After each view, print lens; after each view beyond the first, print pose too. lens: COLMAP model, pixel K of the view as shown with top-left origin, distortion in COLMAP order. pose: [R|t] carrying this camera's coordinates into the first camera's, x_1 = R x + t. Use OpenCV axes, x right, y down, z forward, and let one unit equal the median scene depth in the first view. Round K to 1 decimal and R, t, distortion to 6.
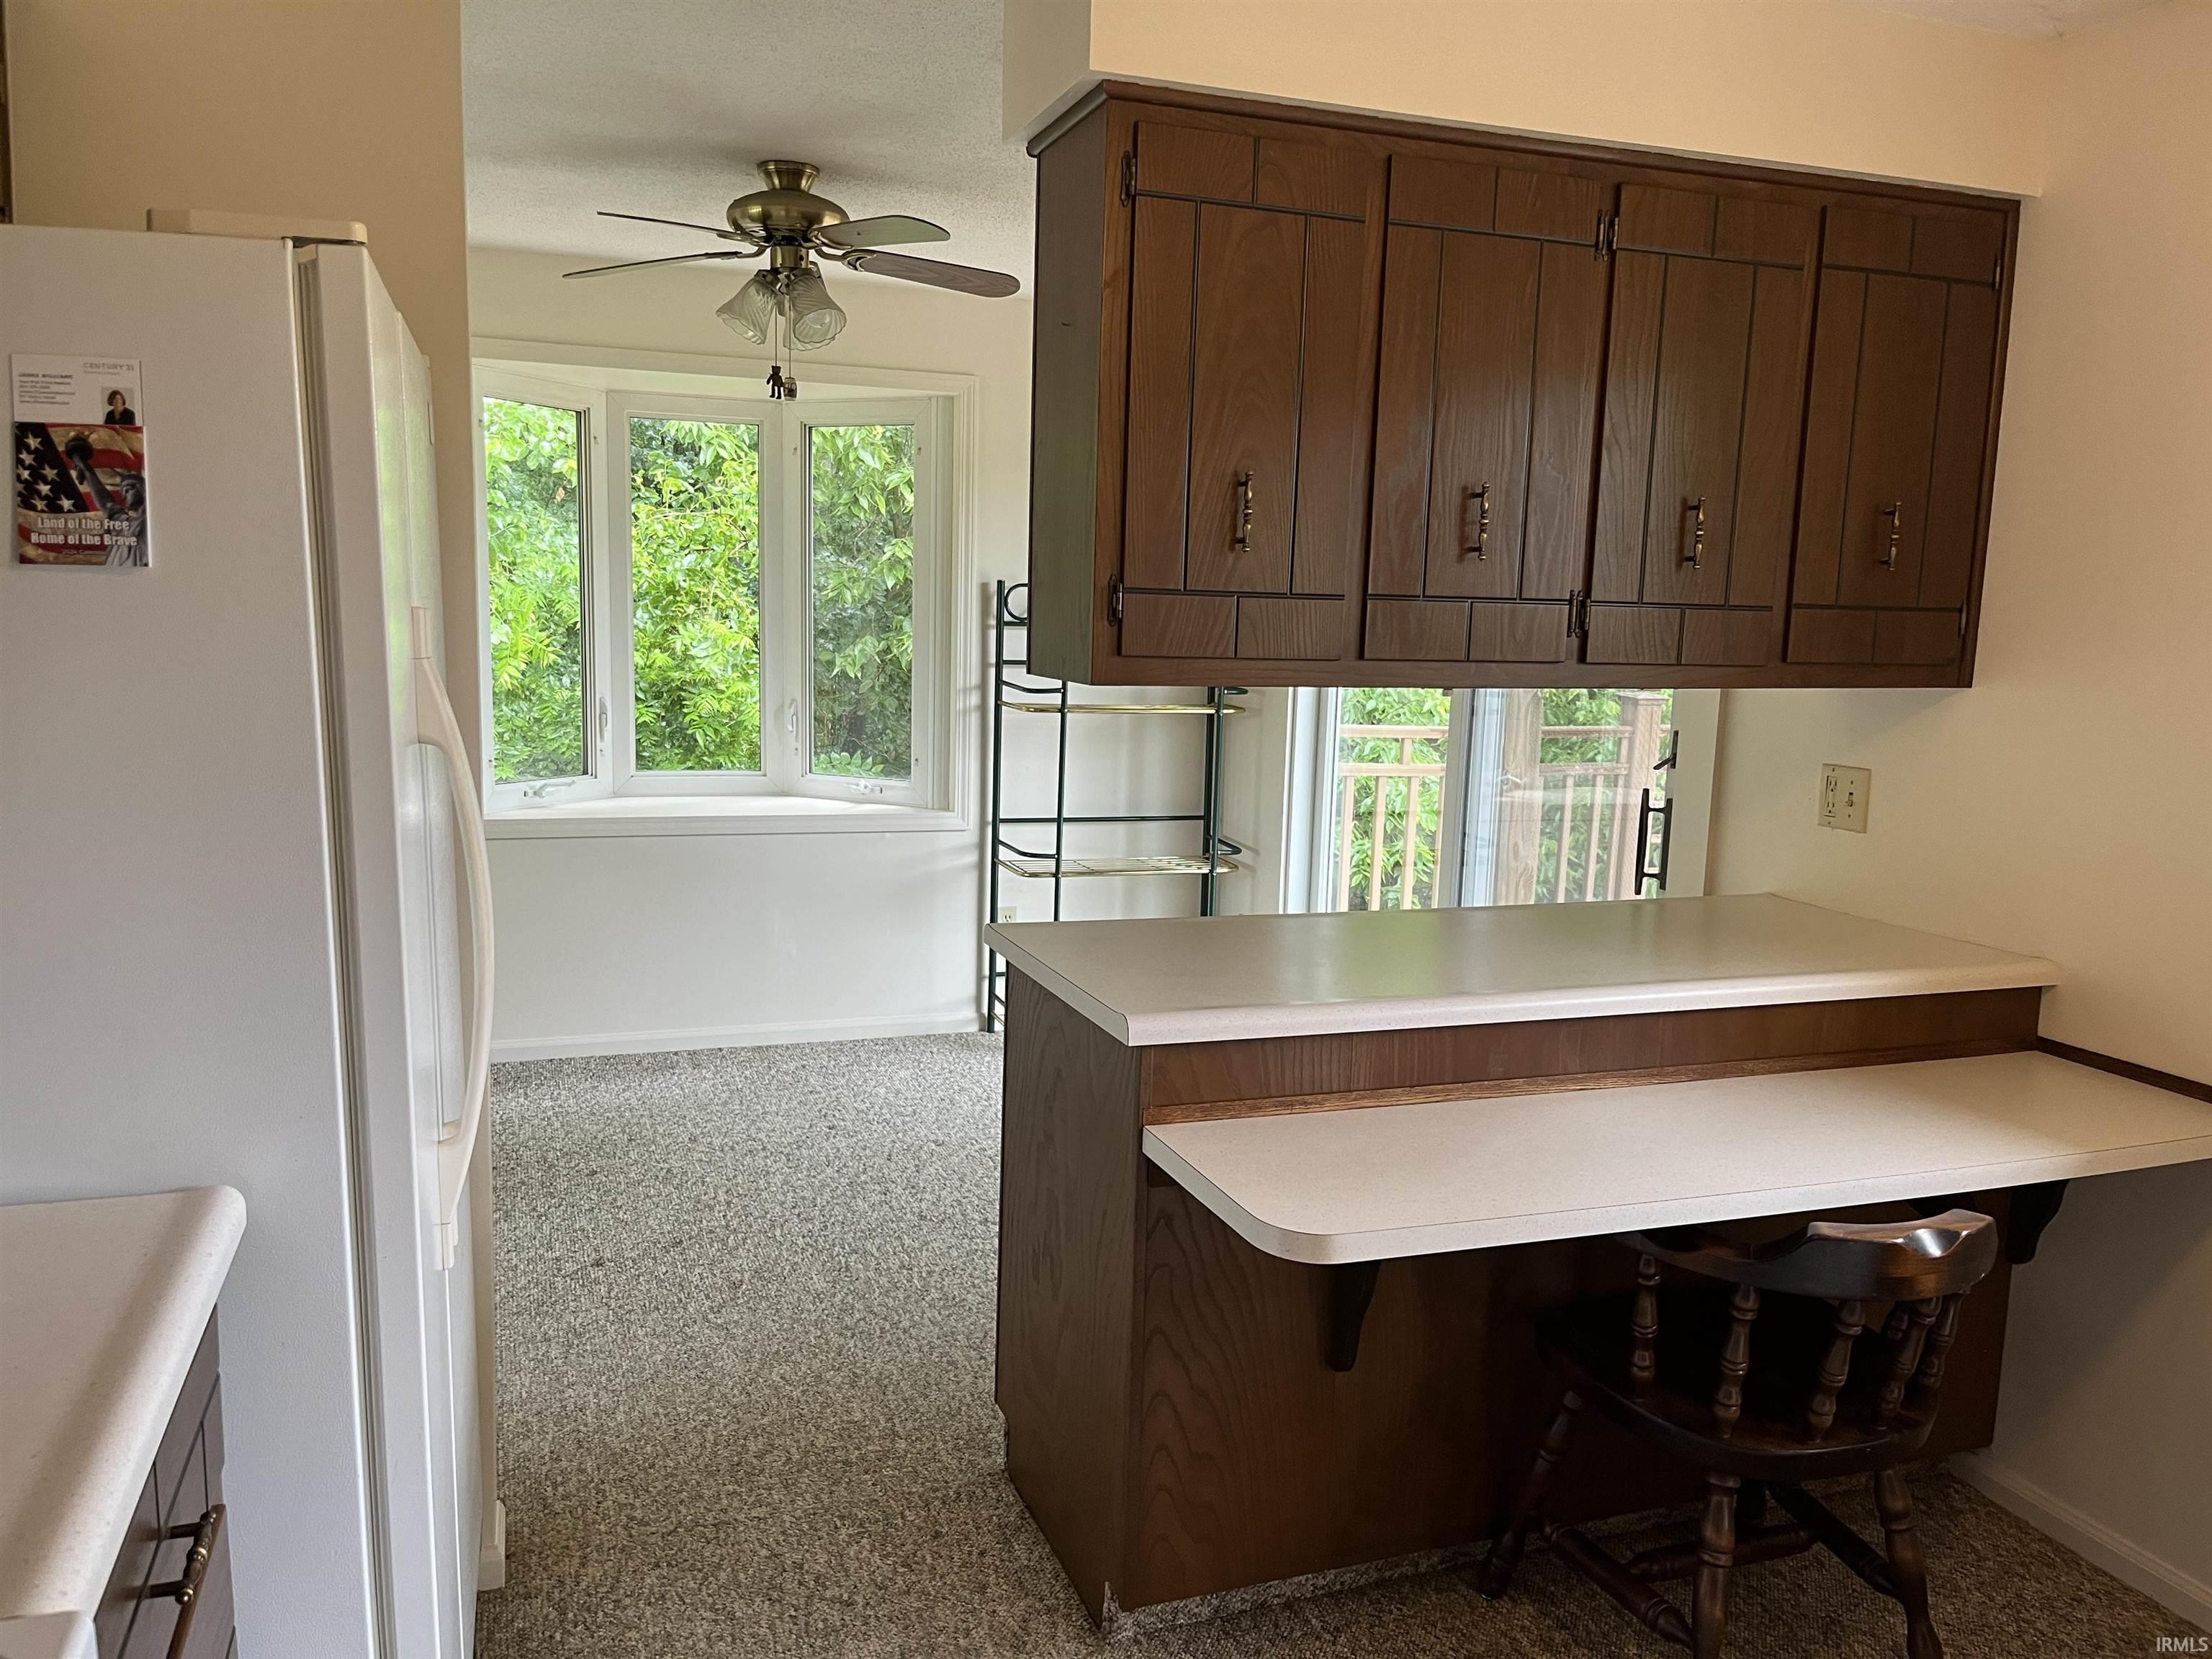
lens RADIAL K [[1693.2, 0, 1106.0], [0, 1693.2, 829.5], [0, 0, 1]] dist [0.036701, -0.008761]
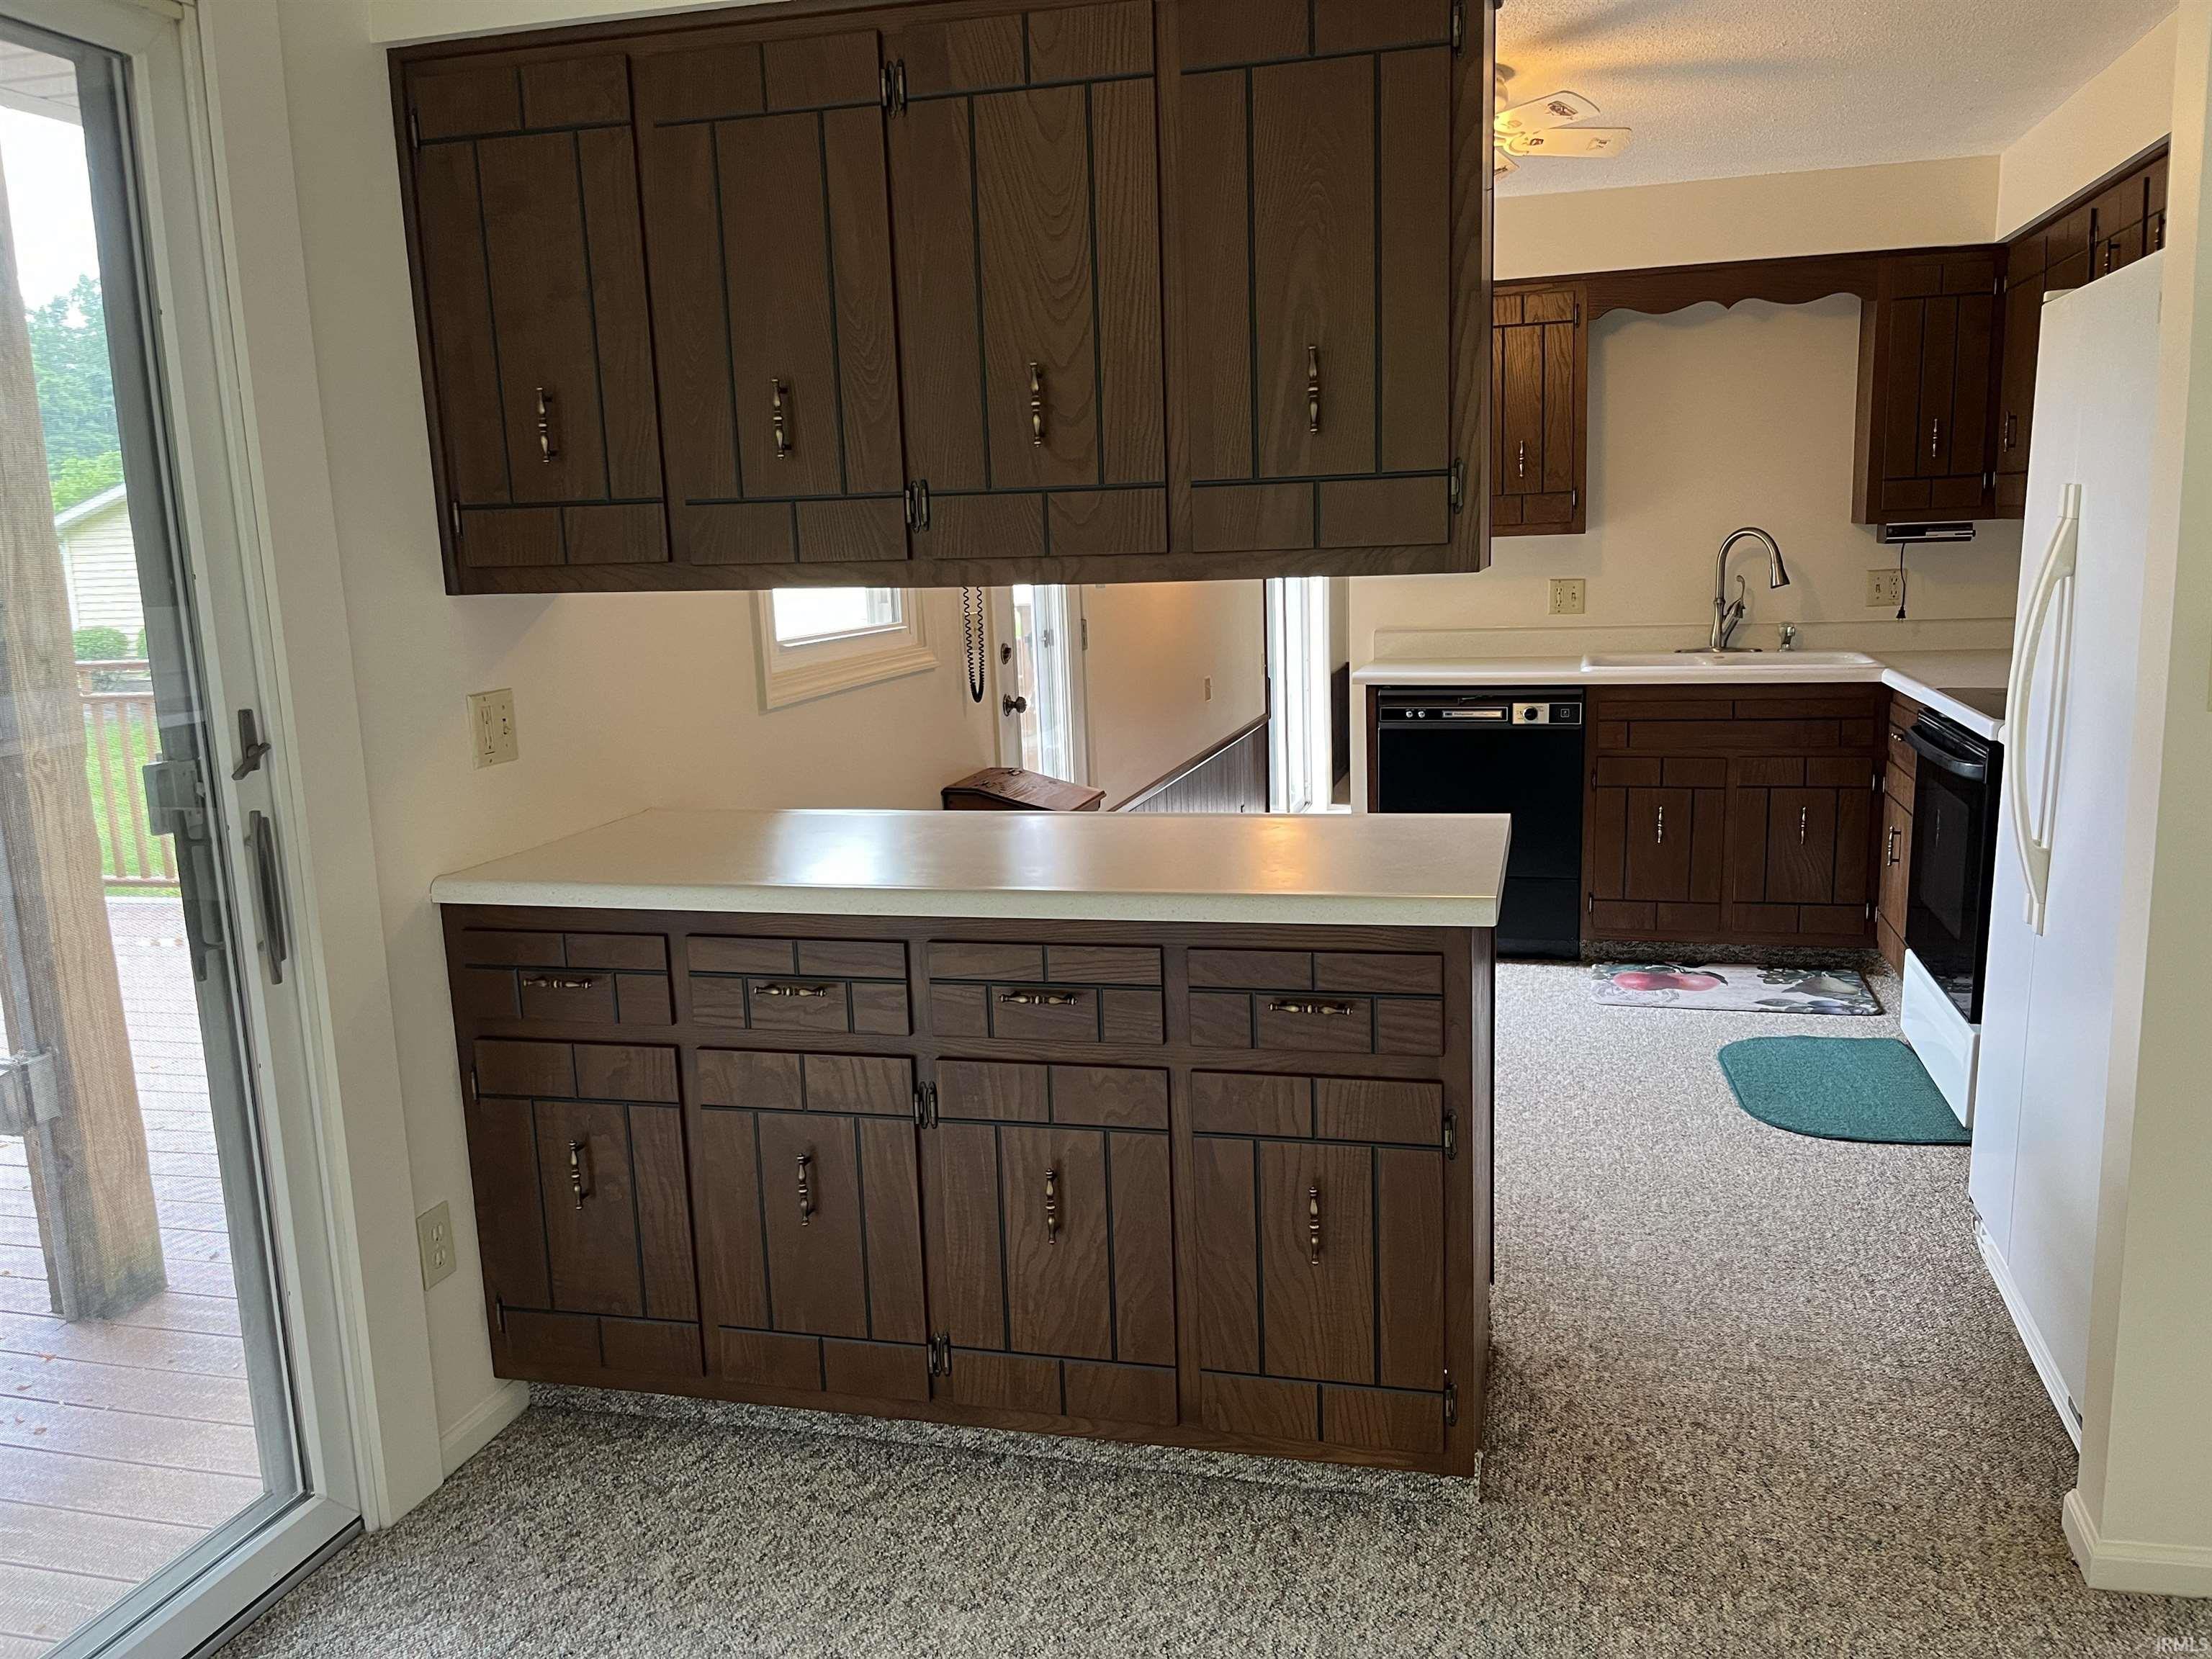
lens RADIAL K [[1693.2, 0, 1106.0], [0, 1693.2, 829.5], [0, 0, 1]] dist [0.036701, -0.008761]
pose [[-0.821682, -0.100533, 0.561010, -0.350363], [0.082993, 0.952723, 0.292284, -0.216355], [-0.563872, 0.286725, -0.774492, 1.652566]]
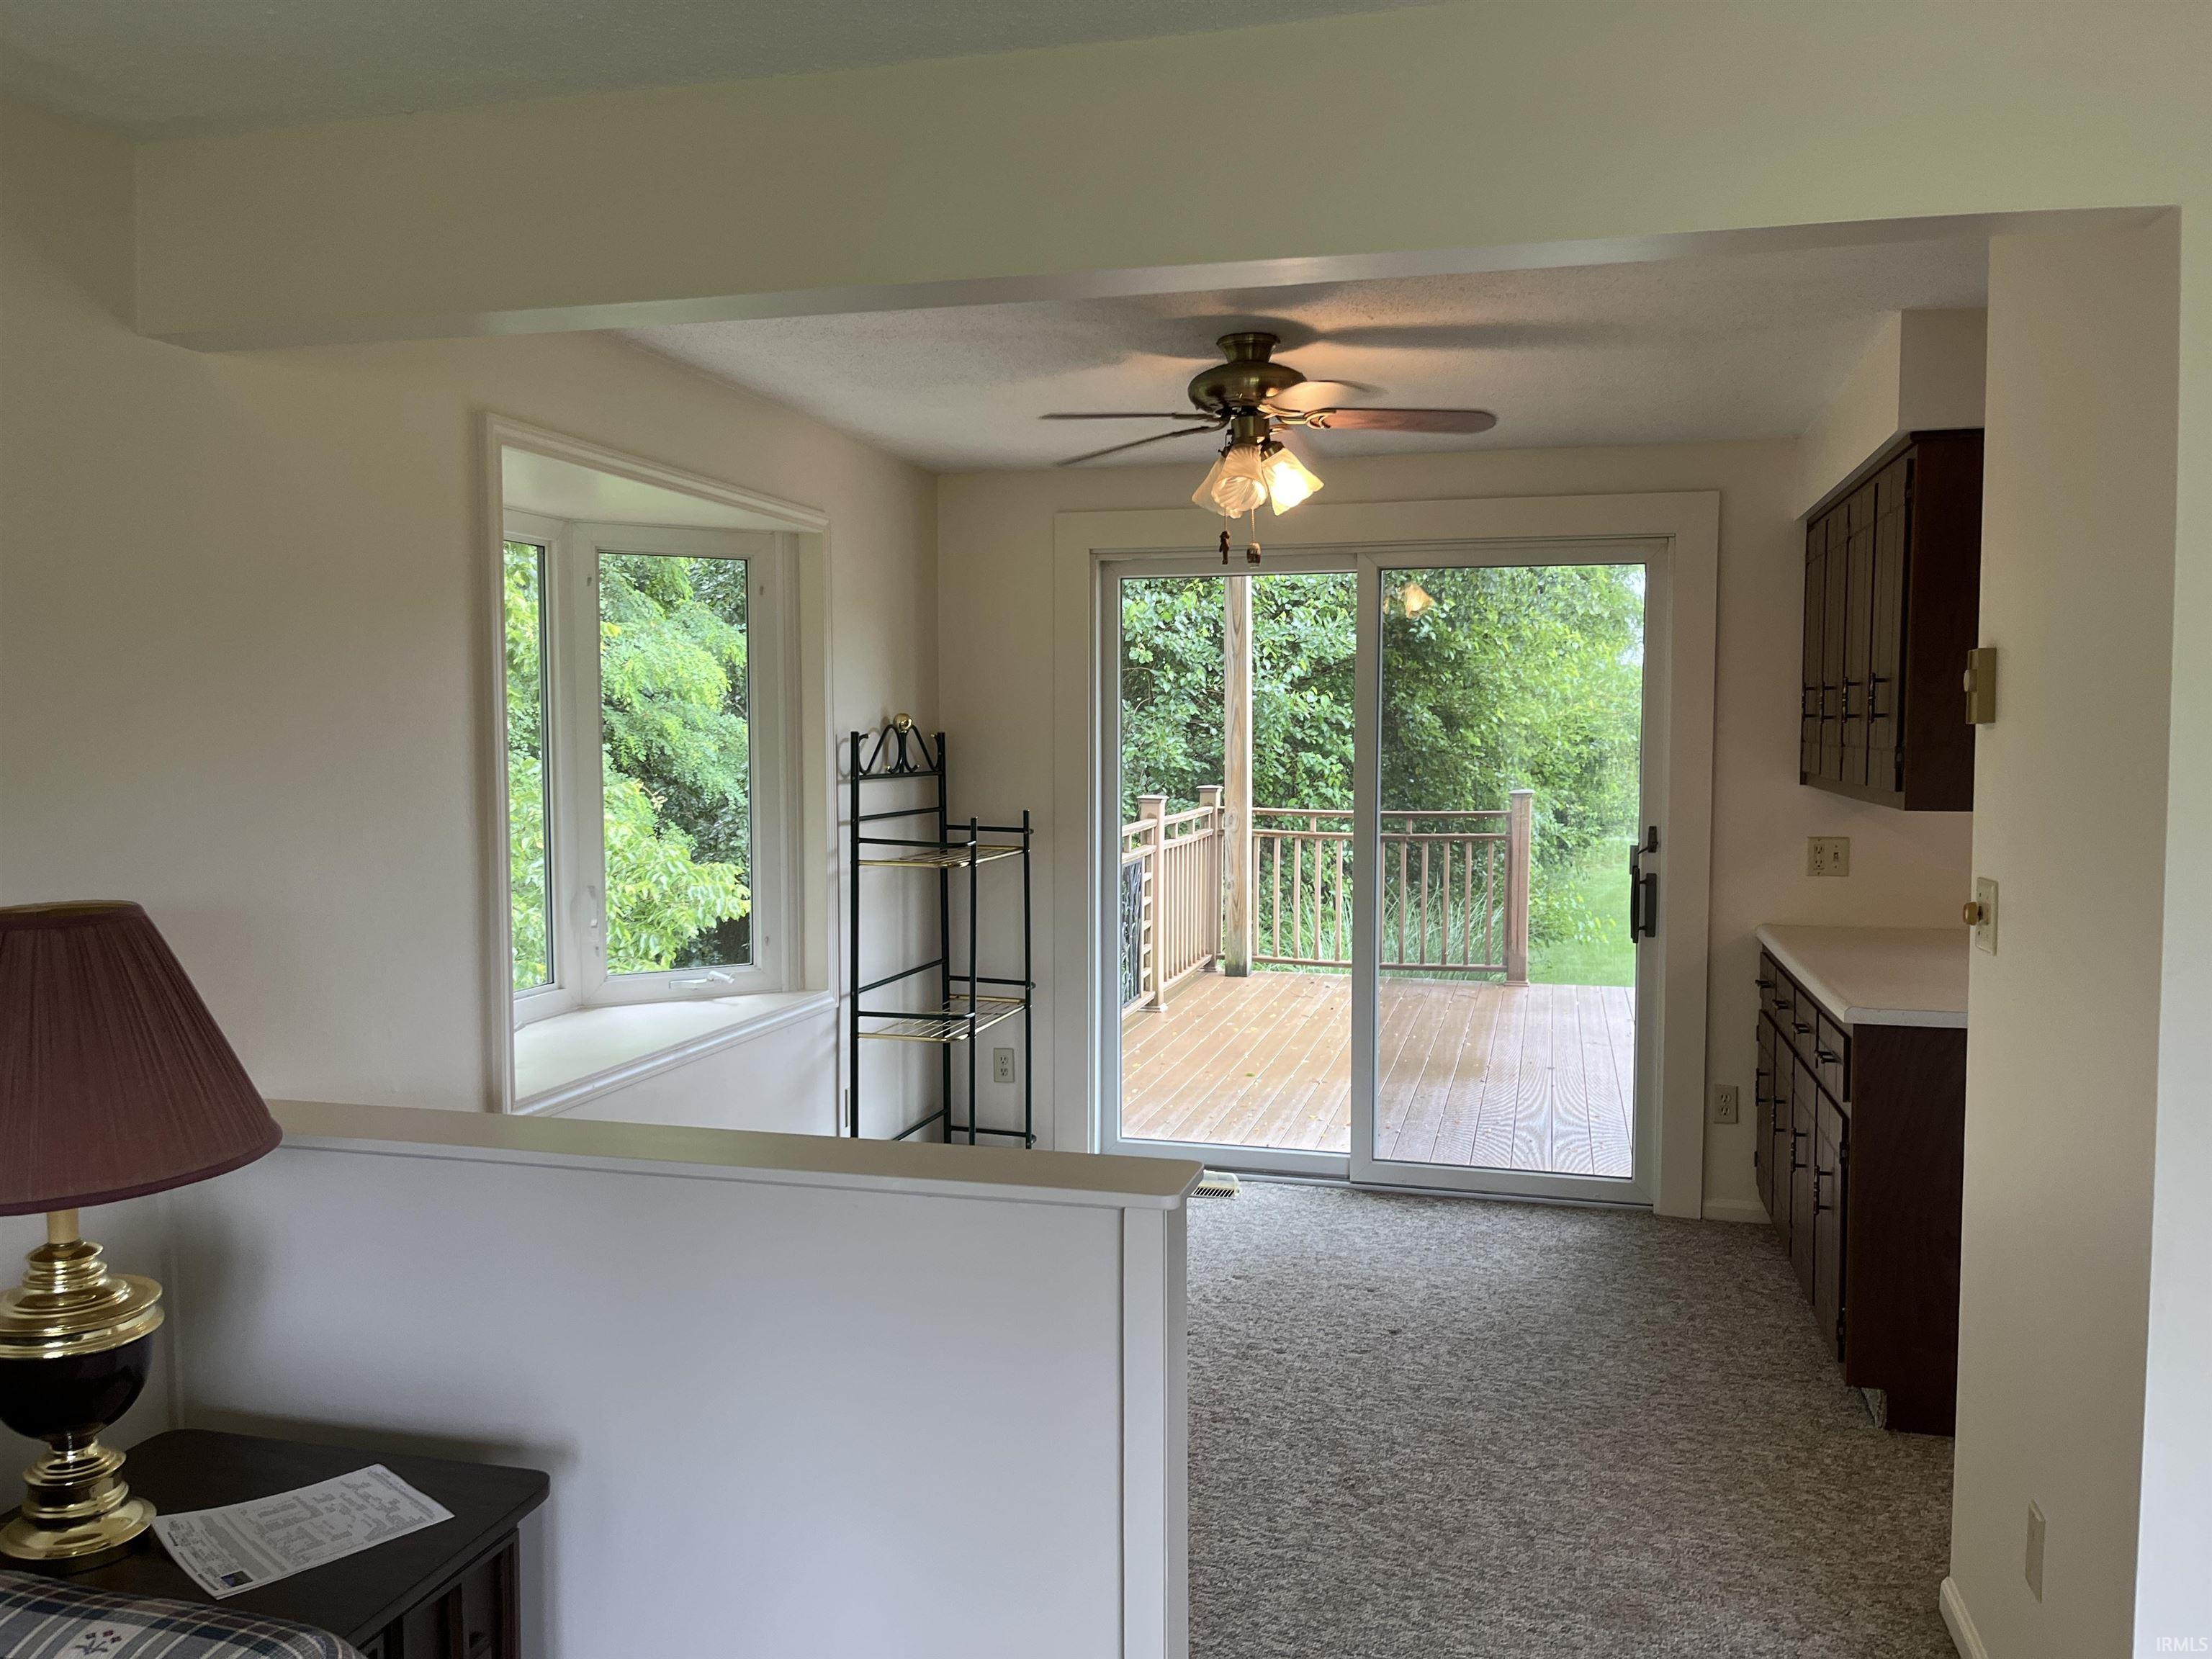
lens RADIAL K [[1693.2, 0, 1106.0], [0, 1693.2, 829.5], [0, 0, 1]] dist [0.036701, -0.008761]
pose [[0.574375, -0.086566, 0.814002, -1.399495], [0.129111, 0.991526, 0.014342, -0.170543], [-0.808346, 0.096859, 0.580685, 0.665901]]
